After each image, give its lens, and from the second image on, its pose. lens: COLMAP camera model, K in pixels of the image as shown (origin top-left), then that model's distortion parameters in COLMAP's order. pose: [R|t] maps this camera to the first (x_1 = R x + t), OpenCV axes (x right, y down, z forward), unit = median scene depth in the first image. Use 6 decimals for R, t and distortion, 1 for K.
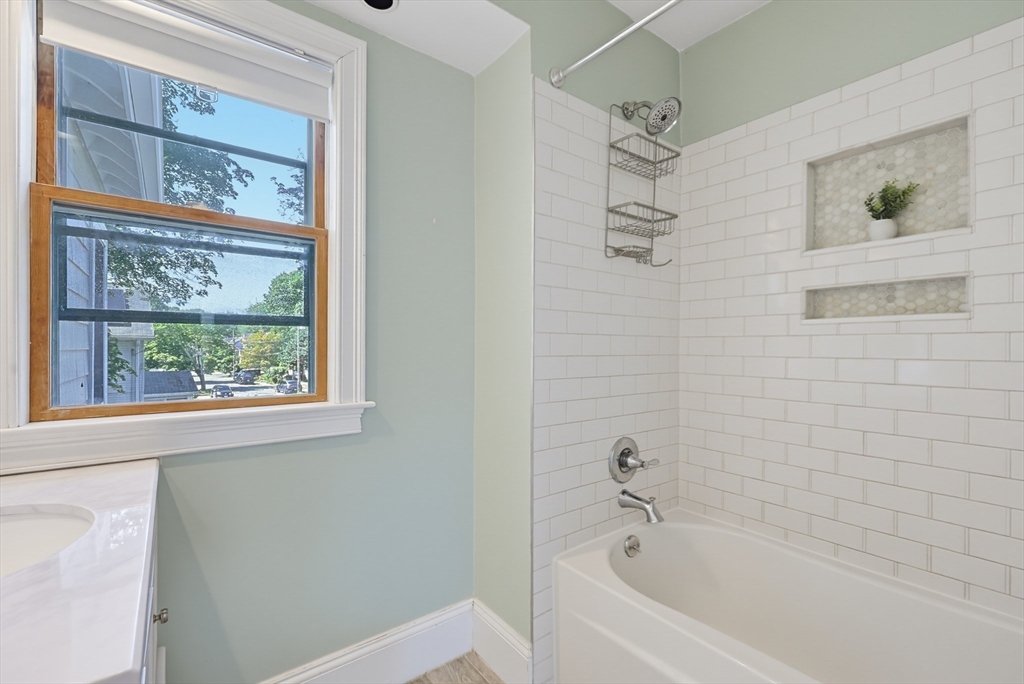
lens RADIAL K [[439.2, 0, 514.5], [0, 439.2, 345.4], [0, 0, 1]] dist [-0.000695, -0.000162]
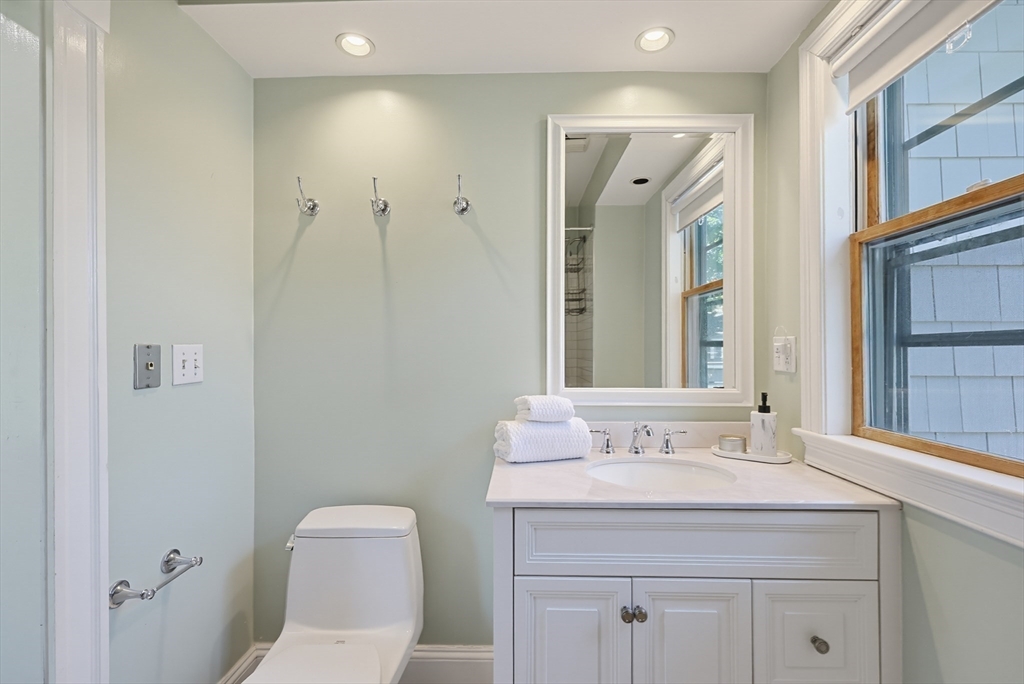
lens RADIAL K [[439.2, 0, 514.5], [0, 439.2, 345.4], [0, 0, 1]] dist [-0.000695, -0.000162]
pose [[-0.629590, -0.017636, -0.776727, 0.319842], [-0.007539, 0.999834, -0.016591, -0.032249], [0.776891, -0.004589, -0.629619, 0.818576]]
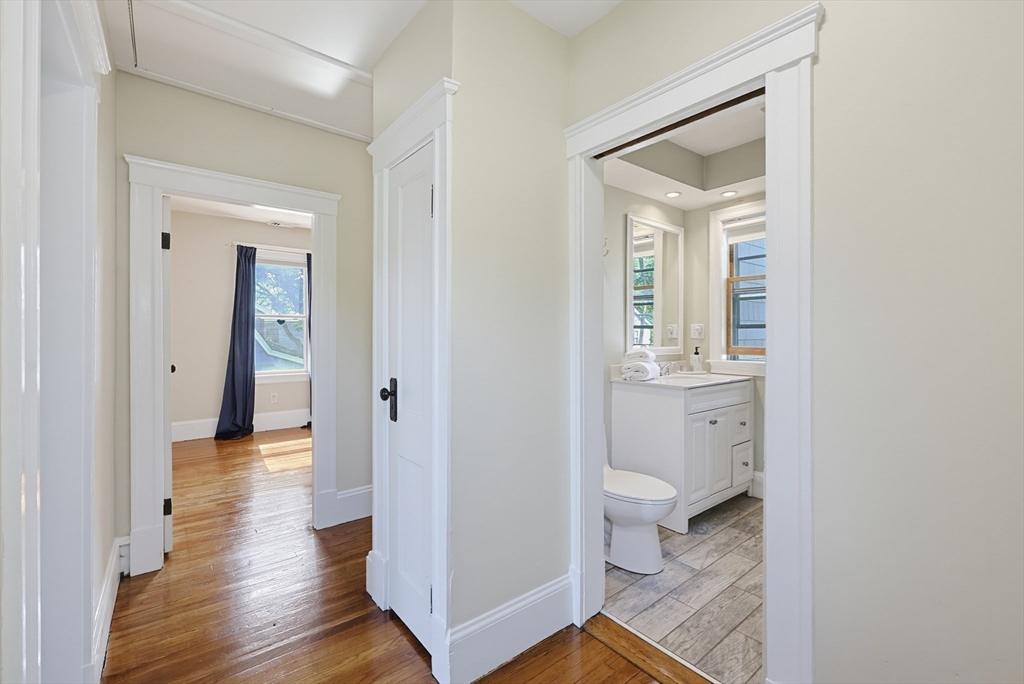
lens RADIAL K [[442.3, 0, 526.6], [0, 442.3, 337.4], [0, 0, 1]] dist [-0.000645, -0.000034]
pose [[0.029201, 0.000260, -0.999574, 1.749346], [0.002964, 0.999996, 0.000347, -0.000440], [0.999569, -0.002973, 0.029200, -0.493546]]
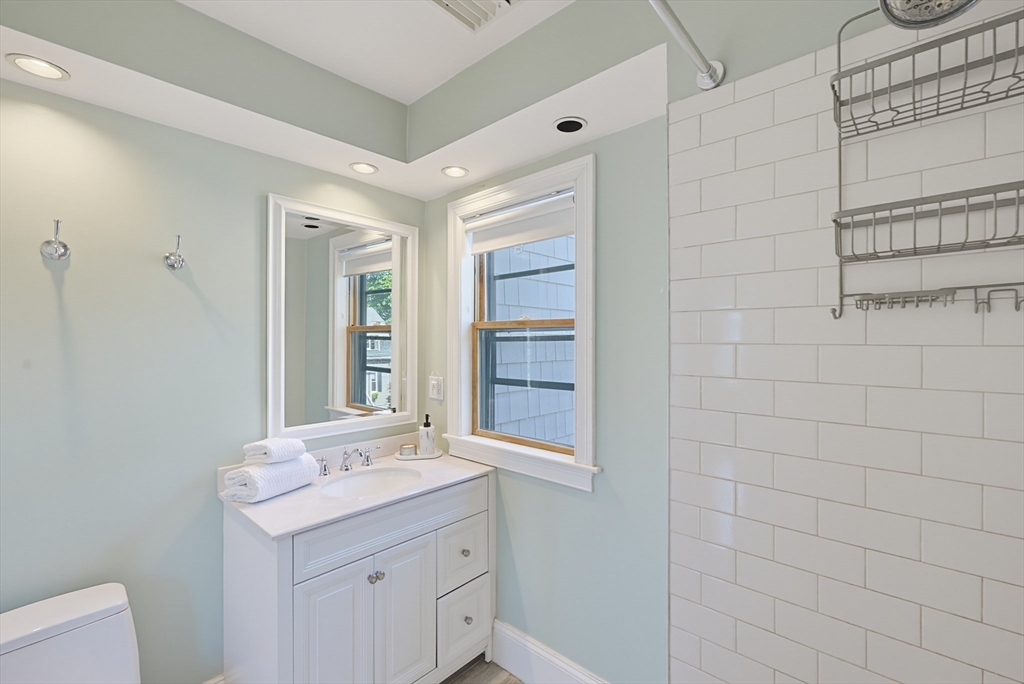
lens RADIAL K [[439.2, 0, 514.5], [0, 439.2, 345.4], [0, 0, 1]] dist [-0.000695, -0.000162]
pose [[0.169698, 0.003573, -0.985490, 0.822892], [-0.001672, 0.999993, 0.003337, -0.210835], [0.985495, 0.001081, 0.169703, 0.660356]]
